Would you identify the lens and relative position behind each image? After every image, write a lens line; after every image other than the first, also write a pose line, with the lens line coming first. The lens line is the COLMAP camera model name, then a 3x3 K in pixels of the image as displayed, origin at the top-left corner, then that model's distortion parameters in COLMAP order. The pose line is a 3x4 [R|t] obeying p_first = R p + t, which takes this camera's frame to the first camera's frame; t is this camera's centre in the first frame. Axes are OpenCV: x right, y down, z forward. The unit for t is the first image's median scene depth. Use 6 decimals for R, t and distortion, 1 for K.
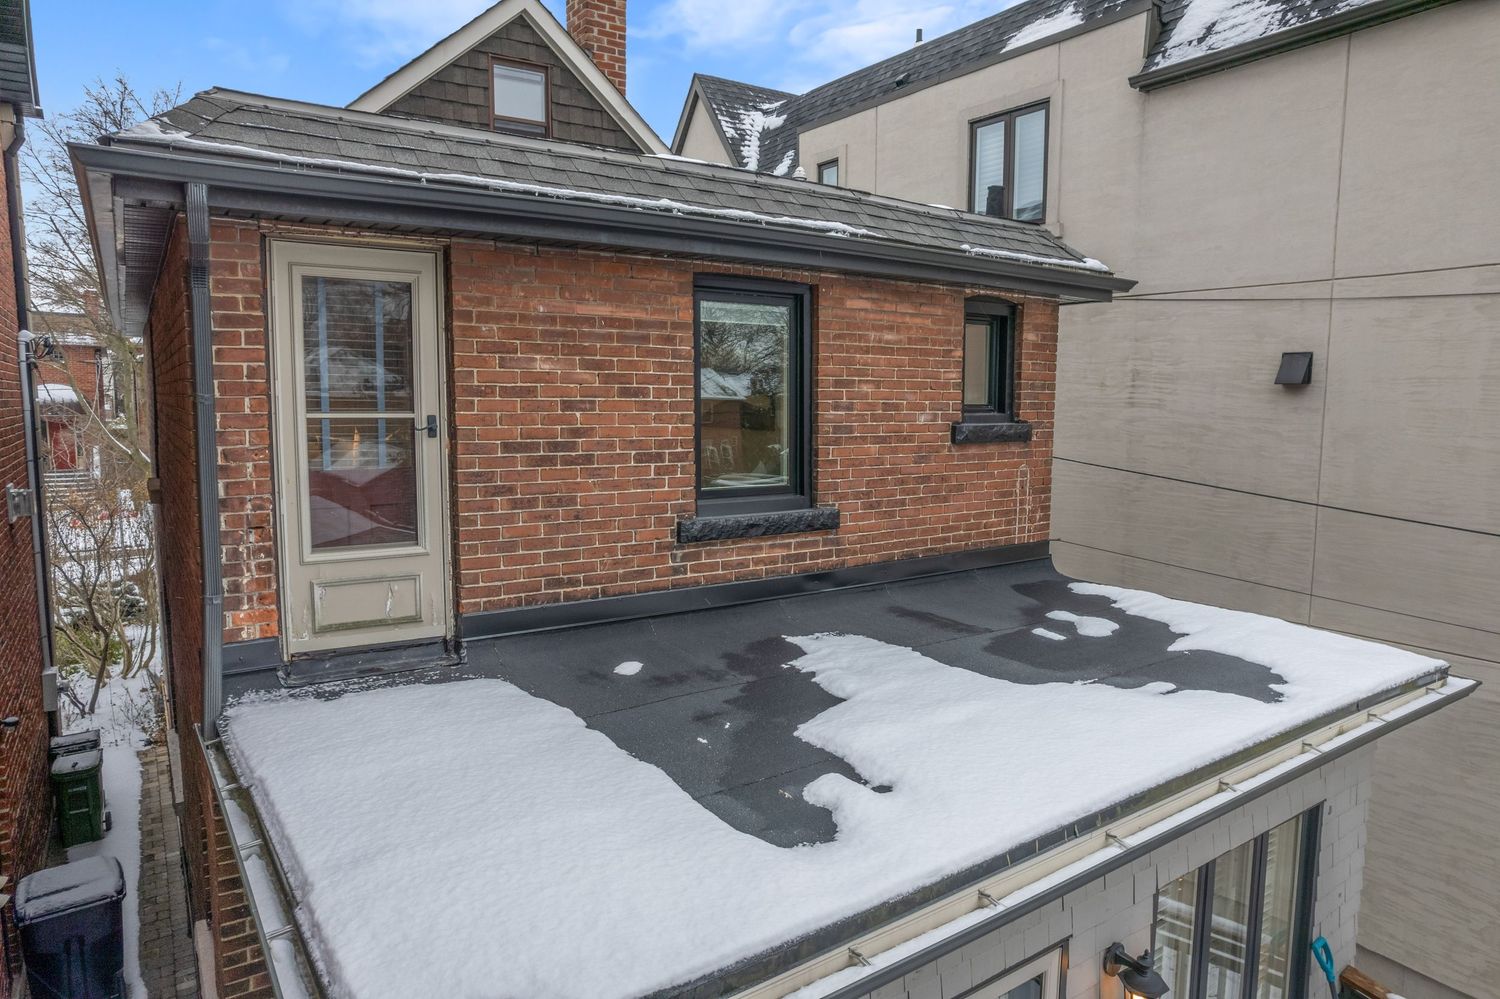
lens RADIAL K [[989.2, 0, 756.5], [0, 989.2, 500.6], [0, 0, 1]] dist [-0.077607, 0.070096]
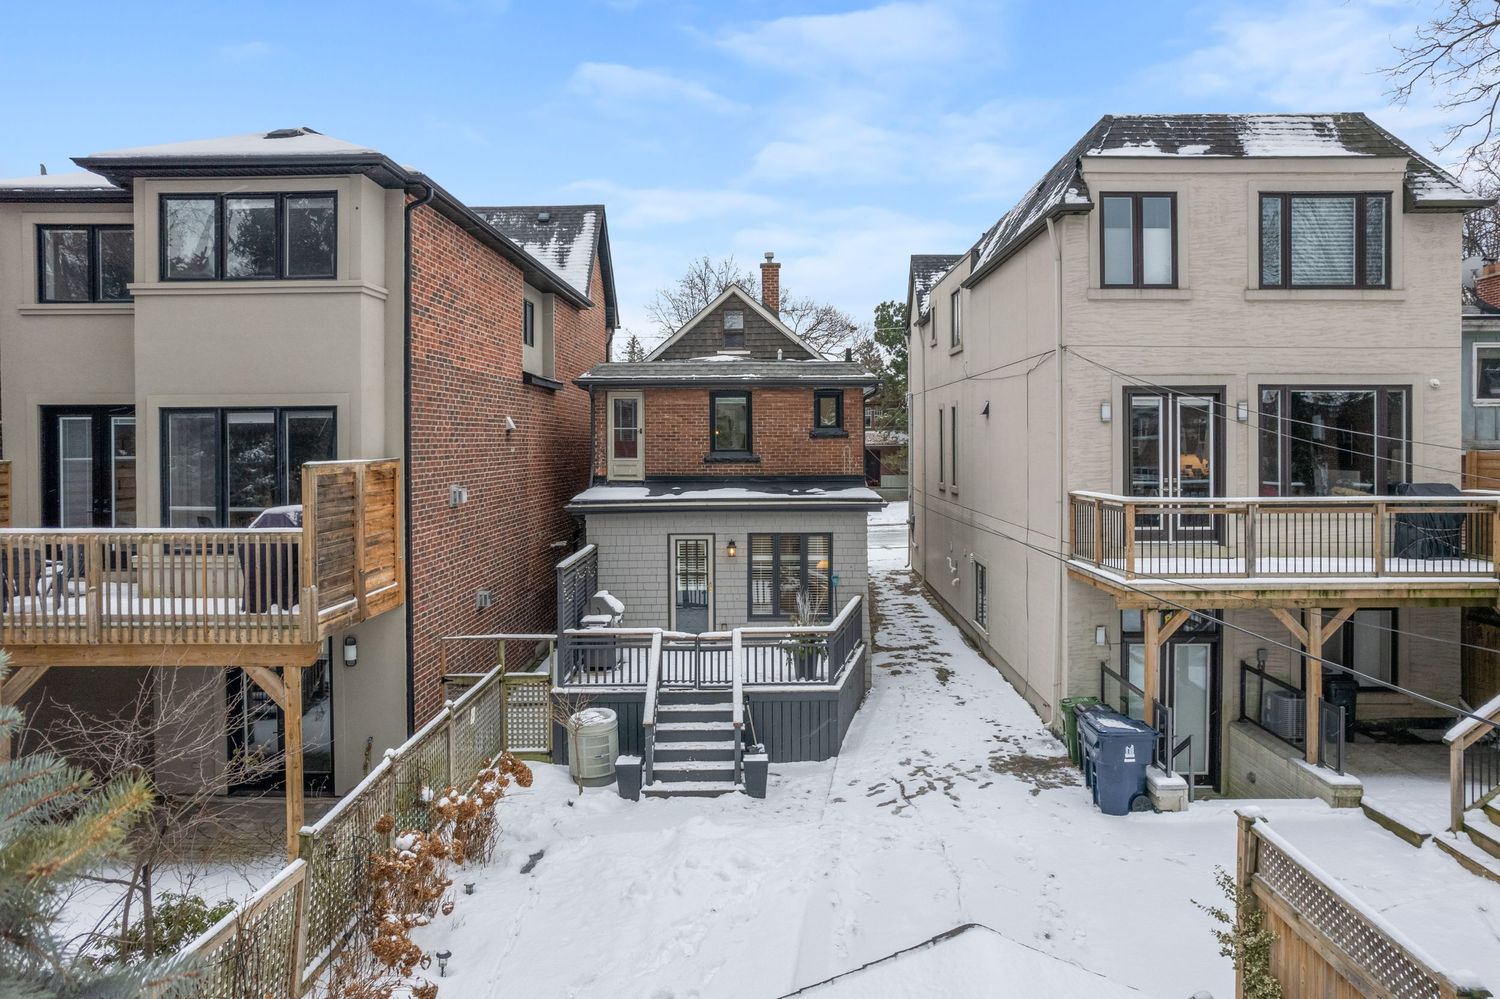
lens RADIAL K [[989.2, 0, 756.5], [0, 989.2, 500.6], [0, 0, 1]] dist [-0.077607, 0.070096]
pose [[0.815440, 0.026073, -0.578254, 2.251243], [-0.051183, 0.998320, -0.027163, 0.278666], [0.576575, 0.051746, 0.815404, -1.937432]]
